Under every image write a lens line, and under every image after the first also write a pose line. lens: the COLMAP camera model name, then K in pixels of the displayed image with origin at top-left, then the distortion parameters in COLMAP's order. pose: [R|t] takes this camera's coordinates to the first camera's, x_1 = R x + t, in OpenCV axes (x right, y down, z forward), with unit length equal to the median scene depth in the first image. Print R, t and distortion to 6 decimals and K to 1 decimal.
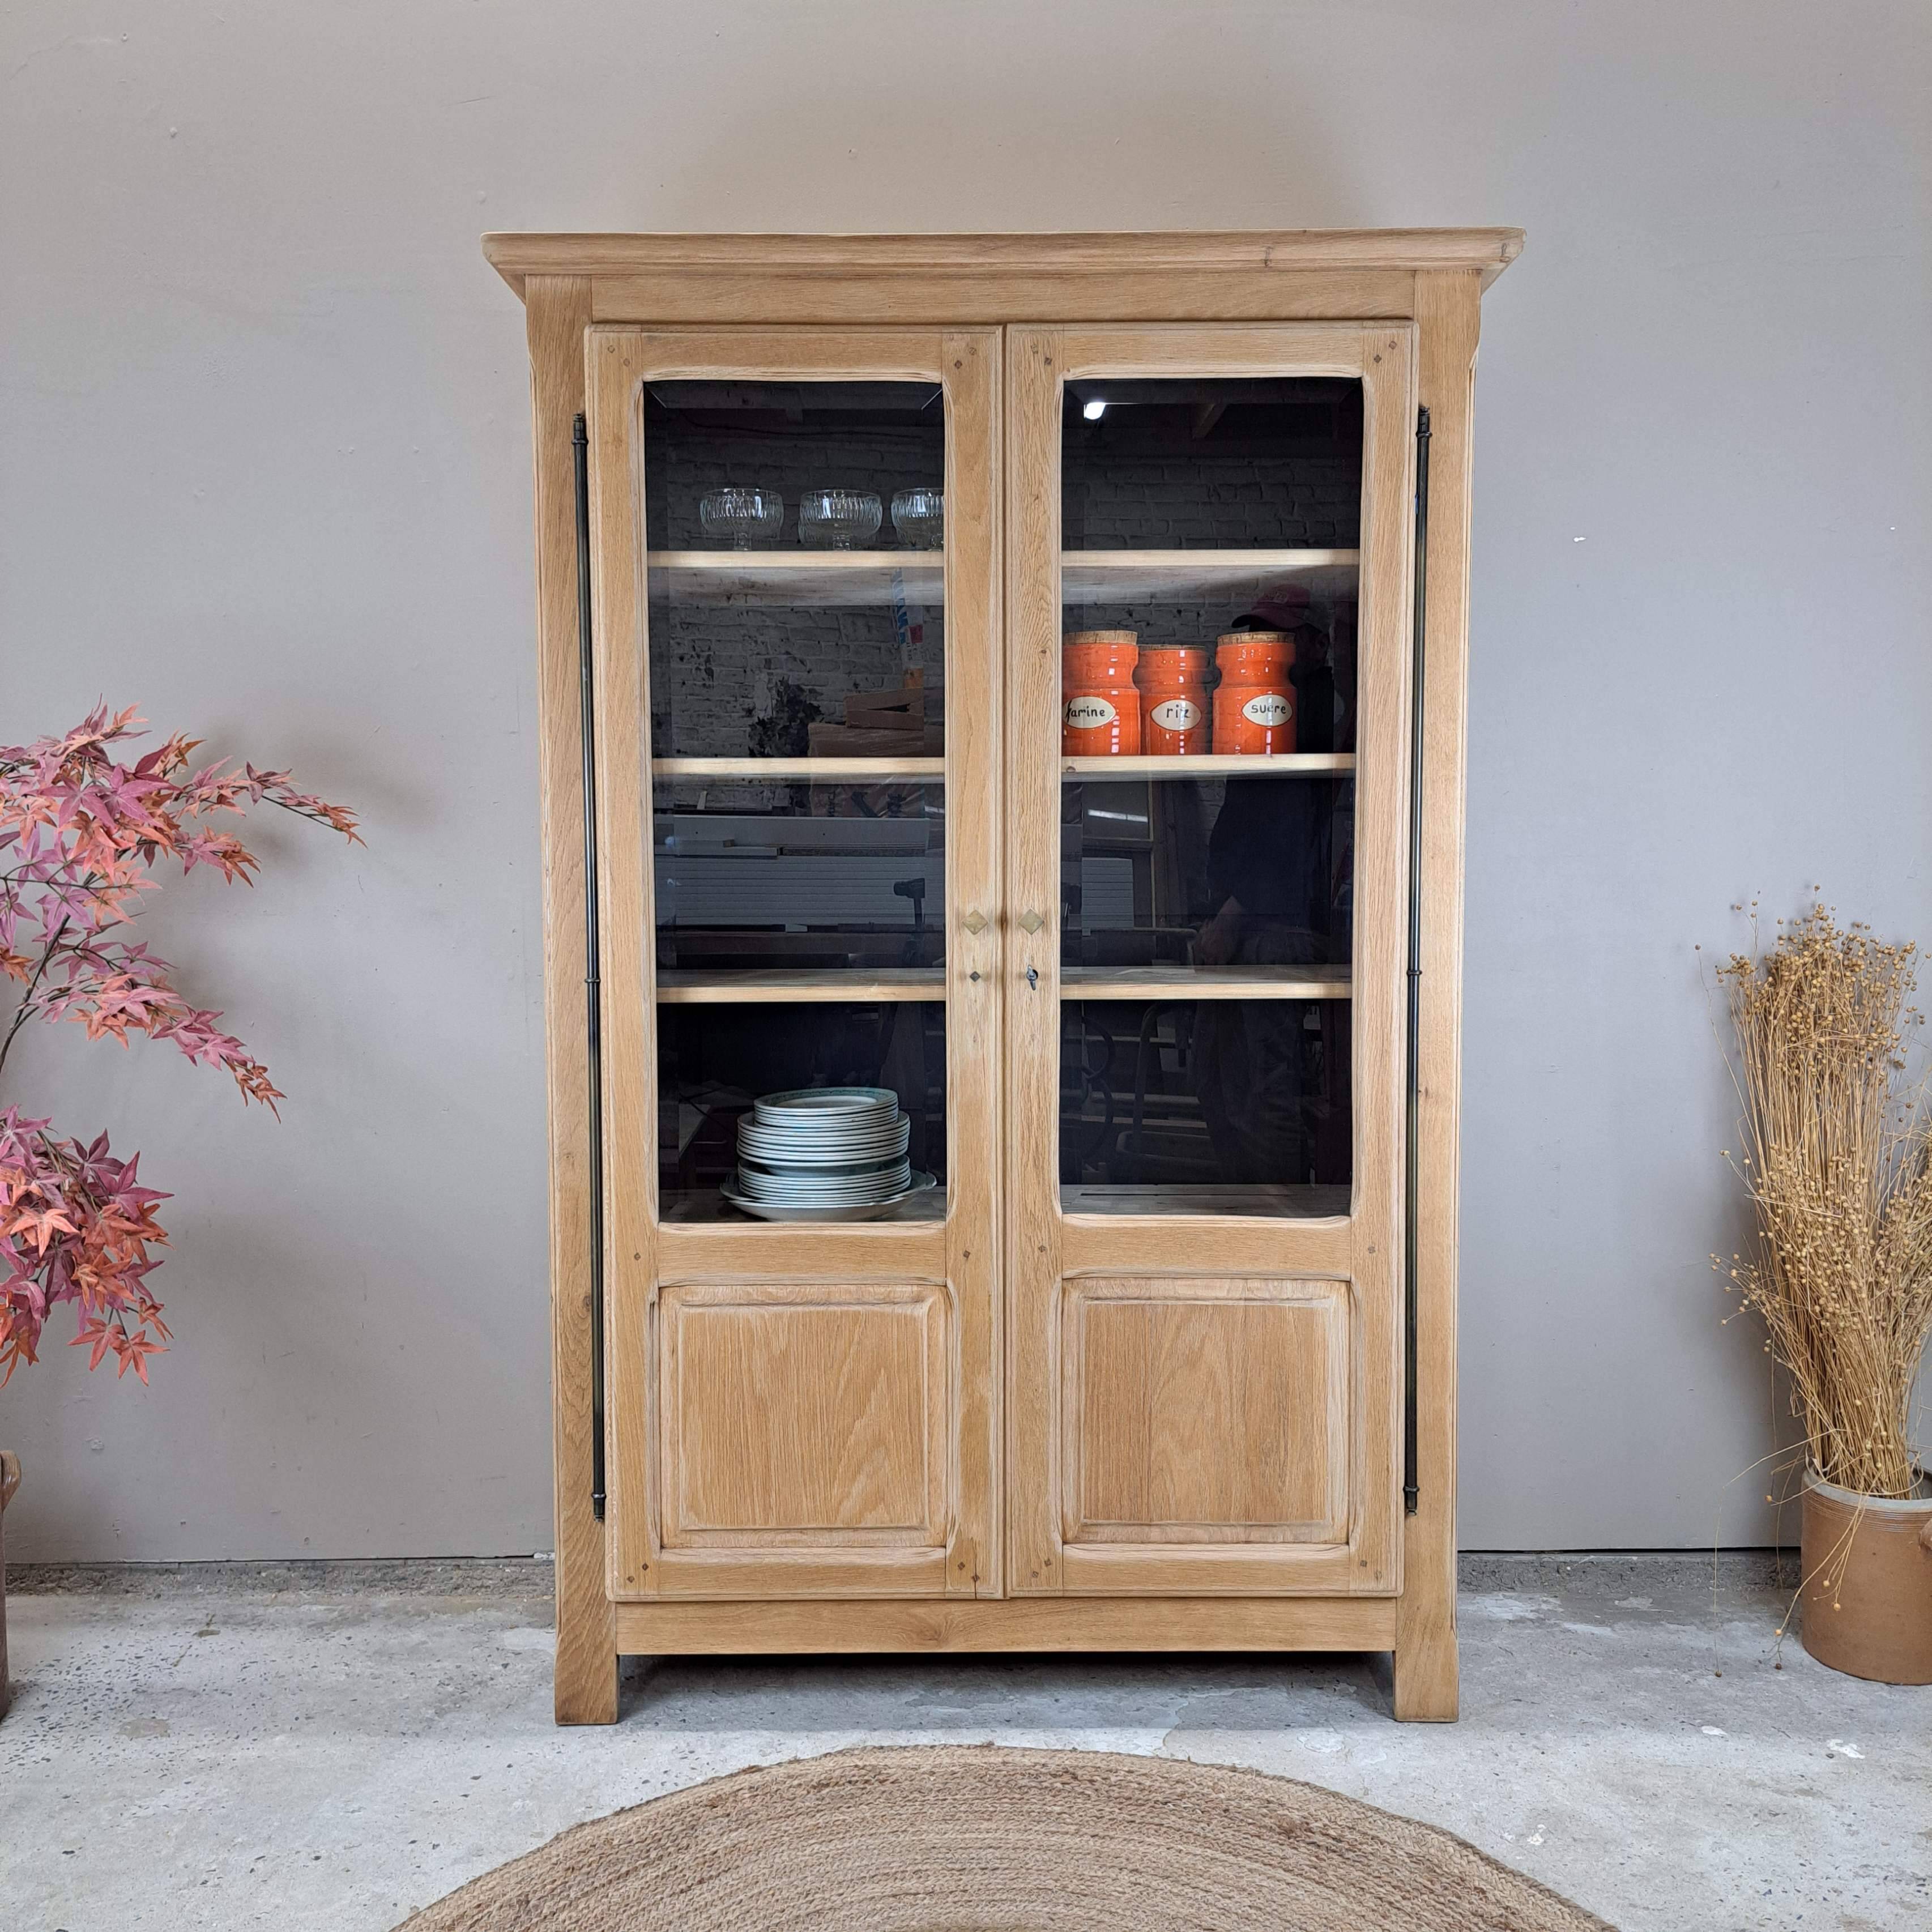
lens RADIAL K [[1868.2, 0, 968.9], [0, 1868.2, 1004.3], [0, 0, 1]] dist [0.095988, -0.131967]
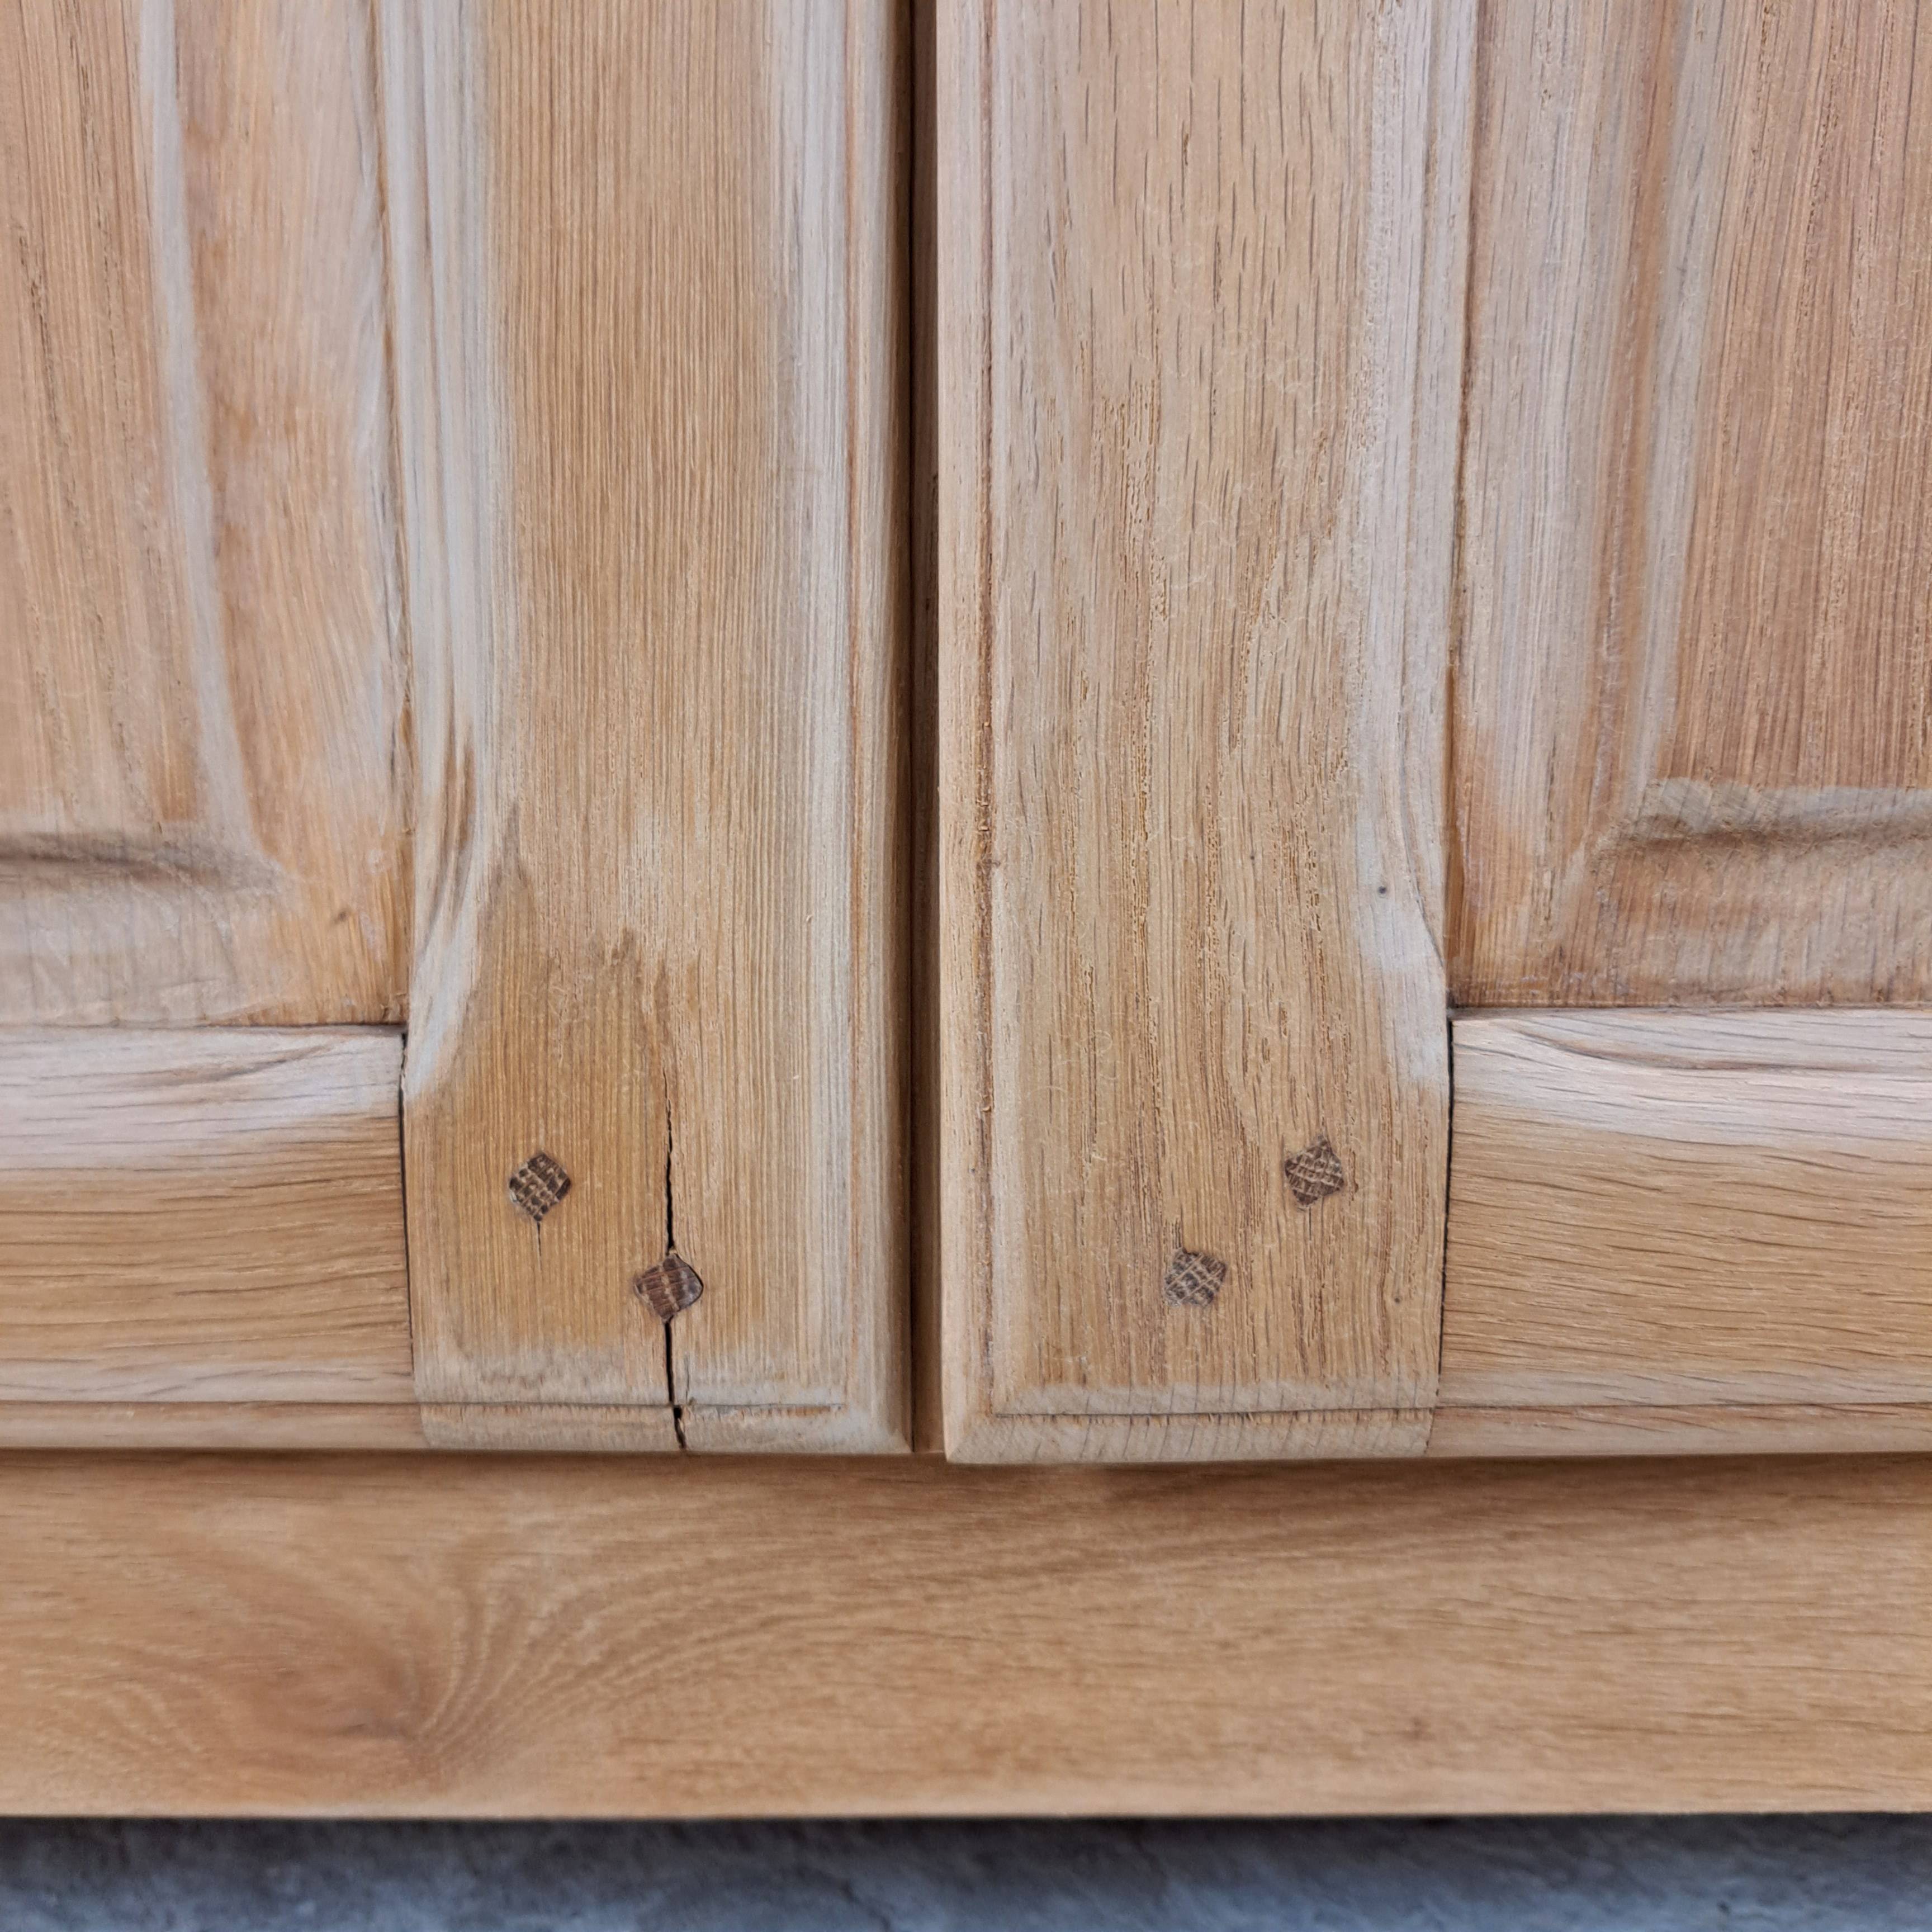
lens RADIAL K [[1868.2, 0, 968.9], [0, 1868.2, 1004.3], [0, 0, 1]] dist [0.095988, -0.131967]
pose [[0.999902, 0.009684, -0.010147, 0.022651], [-0.007734, 0.984166, 0.177081, 0.267242], [0.011701, -0.176985, 0.984144, 0.890157]]
